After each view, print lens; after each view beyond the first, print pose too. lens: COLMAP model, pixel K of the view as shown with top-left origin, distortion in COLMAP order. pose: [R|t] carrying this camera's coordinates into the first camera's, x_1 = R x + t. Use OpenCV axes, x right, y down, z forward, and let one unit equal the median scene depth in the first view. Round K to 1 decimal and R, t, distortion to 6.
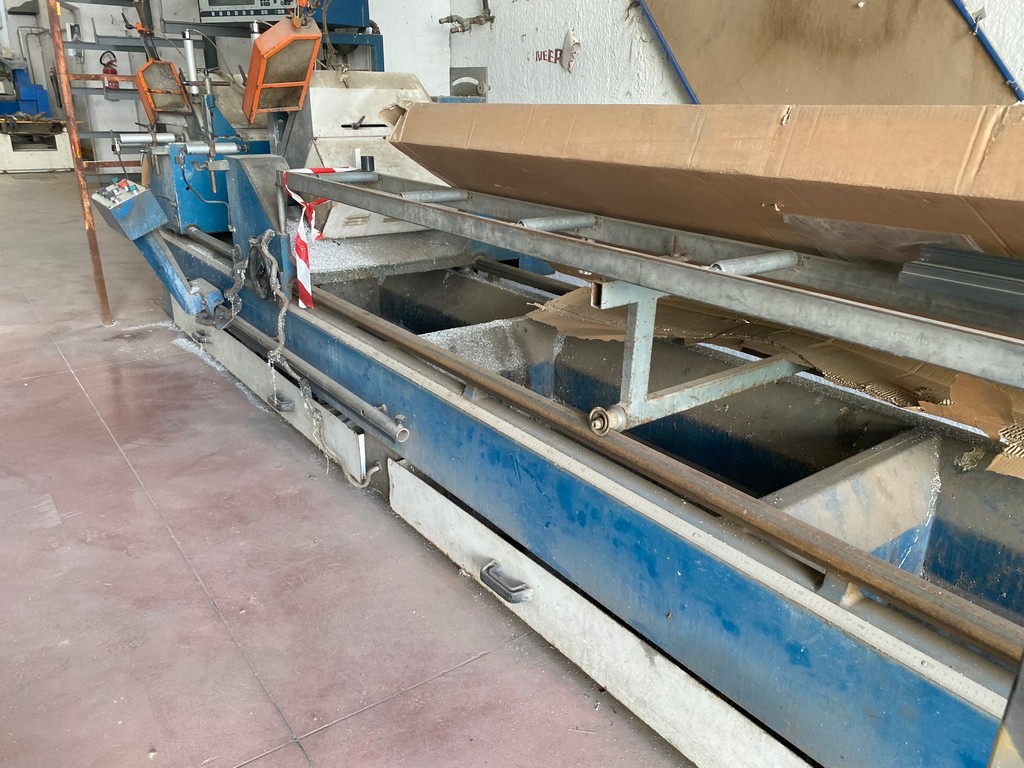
lens RADIAL K [[785.5, 0, 514.9], [0, 785.5, 393.0], [0, 0, 1]] dist [0.007224, 0.000213]
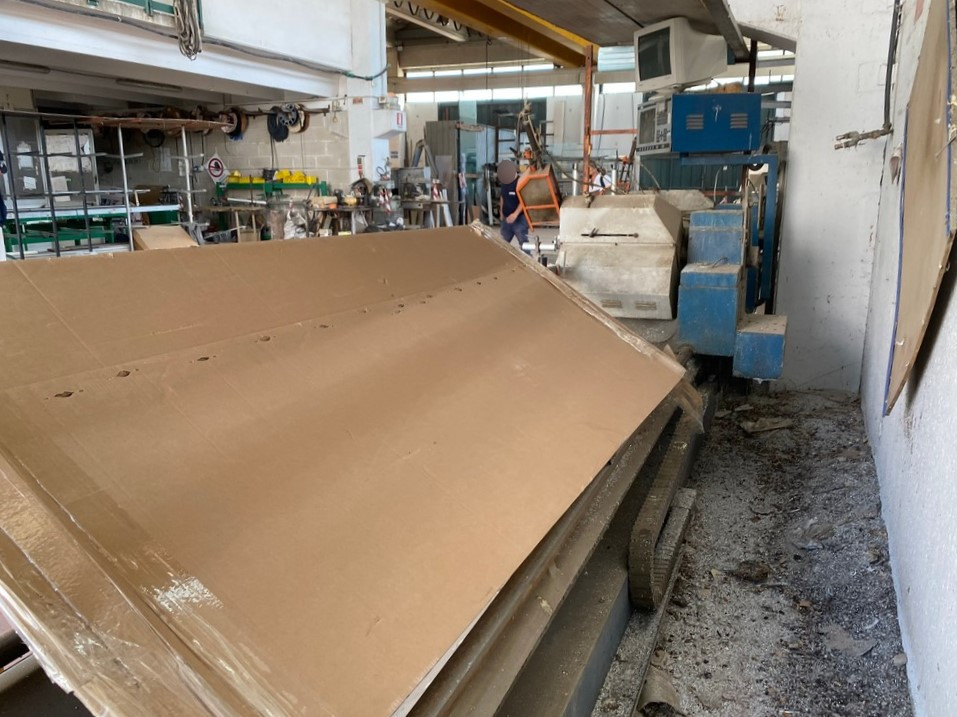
lens RADIAL K [[790.1, 0, 492.9], [0, 790.1, 358.5], [0, 0, 1]] dist [0.020717, -0.013944]
pose [[0.527477, 0.165060, -0.833381, 0.789447], [-0.287428, 0.957771, 0.007774, -0.093676], [0.799471, 0.235437, 0.552645, 0.163158]]
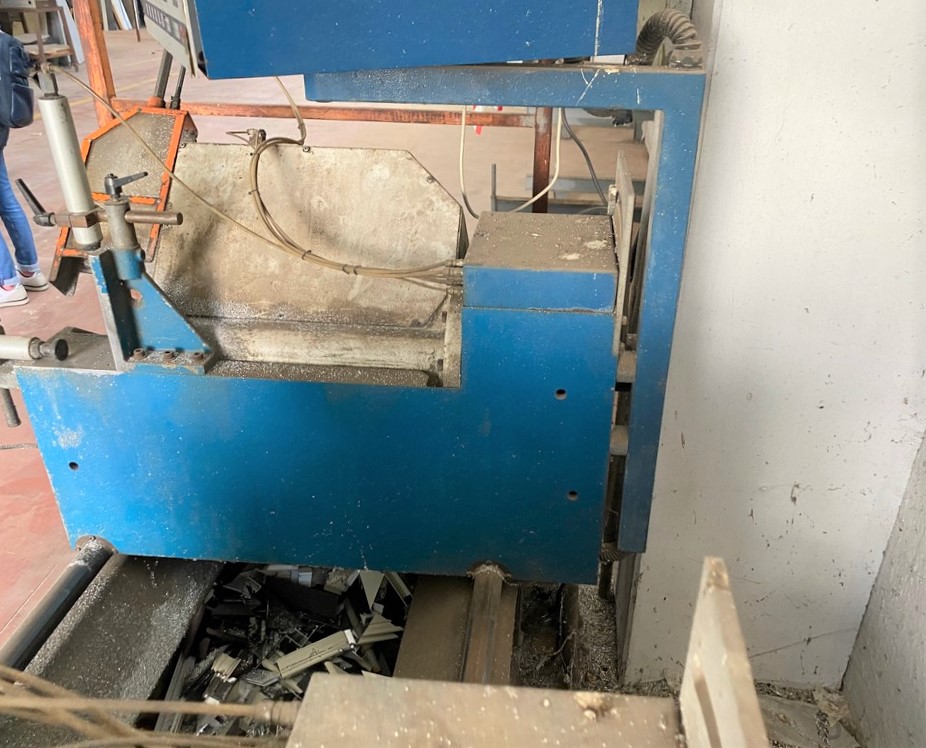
lens RADIAL K [[789.4, 0, 505.4], [0, 789.4, 383.2], [0, 0, 1]] dist [0.038353, -0.062202]
pose [[0.752694, 0.315301, -0.577960, -0.043607], [-0.241184, 0.948891, 0.203558, -0.517783], [0.612603, -0.013822, 0.790270, 0.982398]]
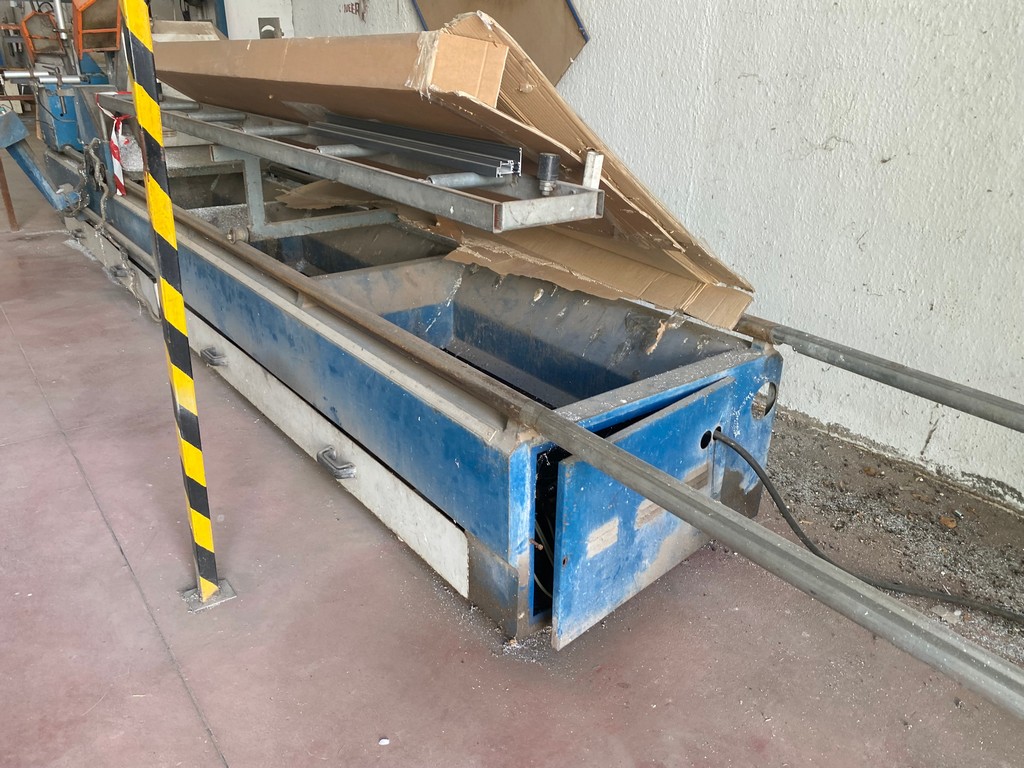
lens RADIAL K [[780.2, 0, 494.7], [0, 780.2, 393.2], [0, 0, 1]] dist [0.034382, -0.030977]
pose [[0.999993, -0.000989, -0.003693, 0.345621], [0.001191, 0.998483, 0.055053, 0.143946], [0.003633, -0.055057, 0.998477, -0.352676]]
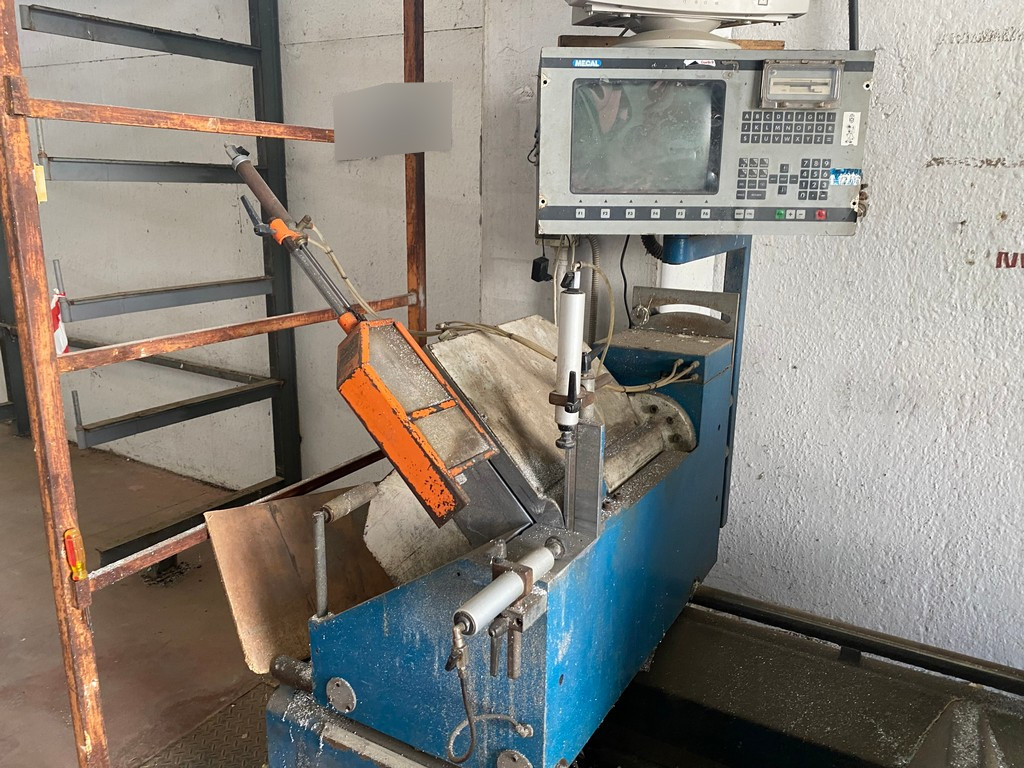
lens RADIAL K [[790.0, 0, 517.7], [0, 790.0, 379.8], [0, 0, 1]] dist [0.010710, -0.012287]
pose [[0.916973, -0.096515, 0.387100, -0.672632], [0.139248, 0.986702, -0.083840, -0.440137], [-0.373860, 0.130782, 0.918218, 0.788705]]
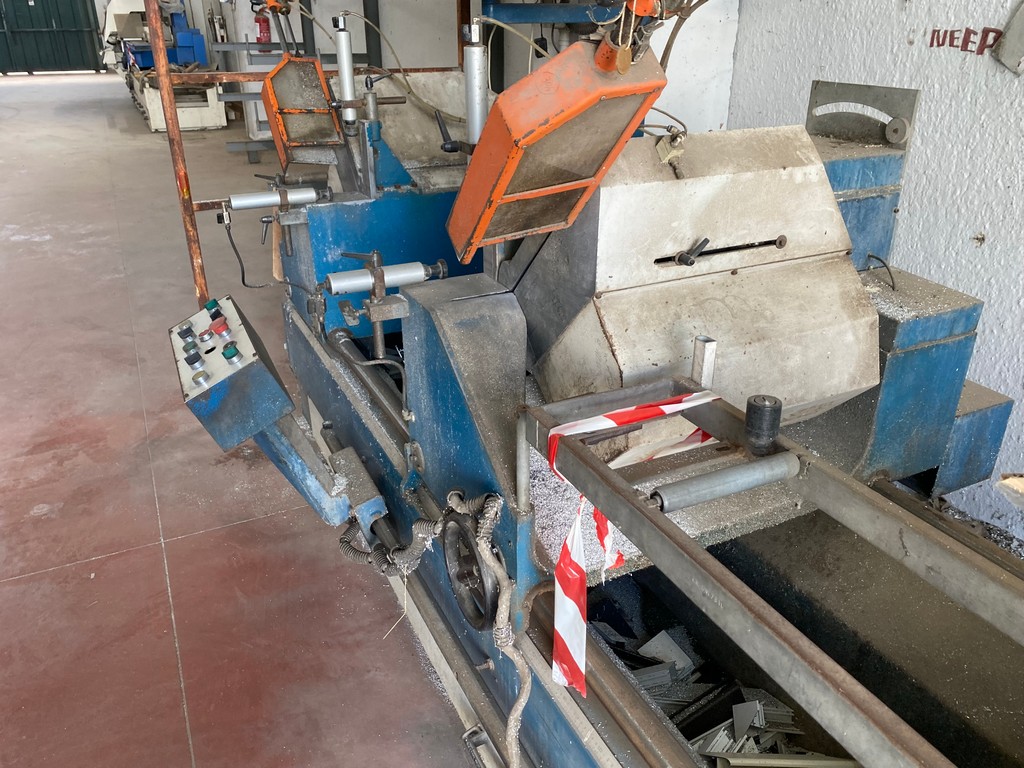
lens RADIAL K [[786.4, 0, 515.5], [0, 786.4, 383.2], [0, 0, 1]] dist [0.016170, -0.017547]
pose [[0.984353, 0.059122, -0.165994, -0.200846], [-0.046847, 0.995936, 0.076915, -0.274245], [0.169867, -0.067935, 0.983123, 0.490578]]
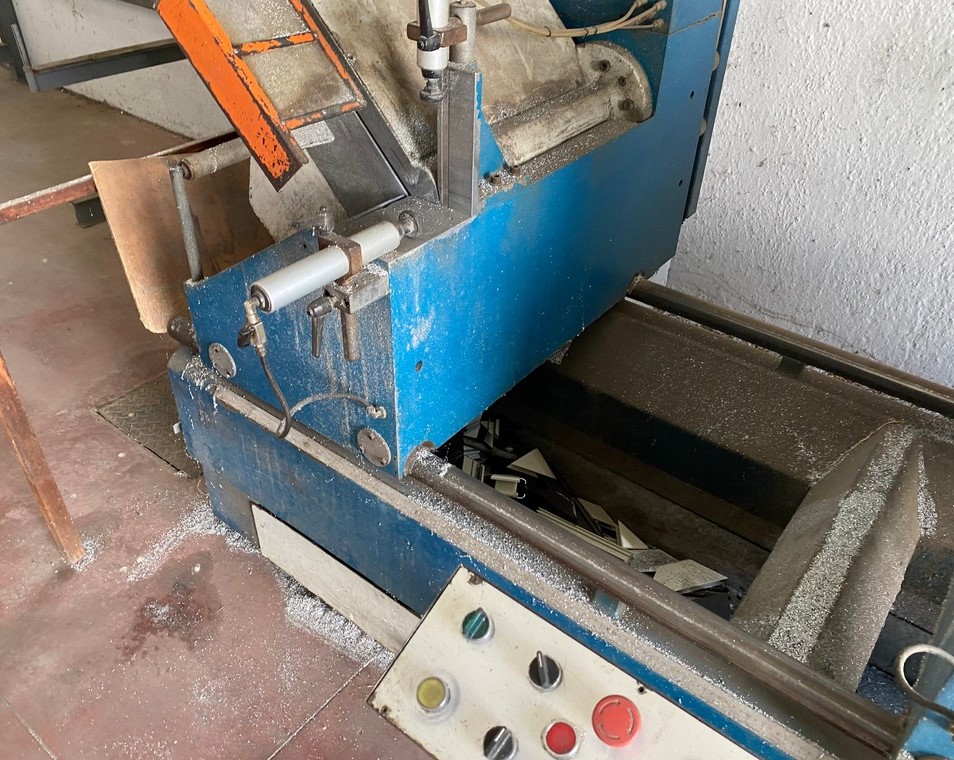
lens RADIAL K [[784.1, 0, 464.3], [0, 784.1, 380.9], [0, 0, 1]] dist [0.112205, -0.223875]
pose [[0.964592, -0.155726, 0.212867, -0.562875], [0.089439, 0.952396, 0.291450, -0.418606], [-0.248120, -0.262091, 0.932601, 0.817501]]
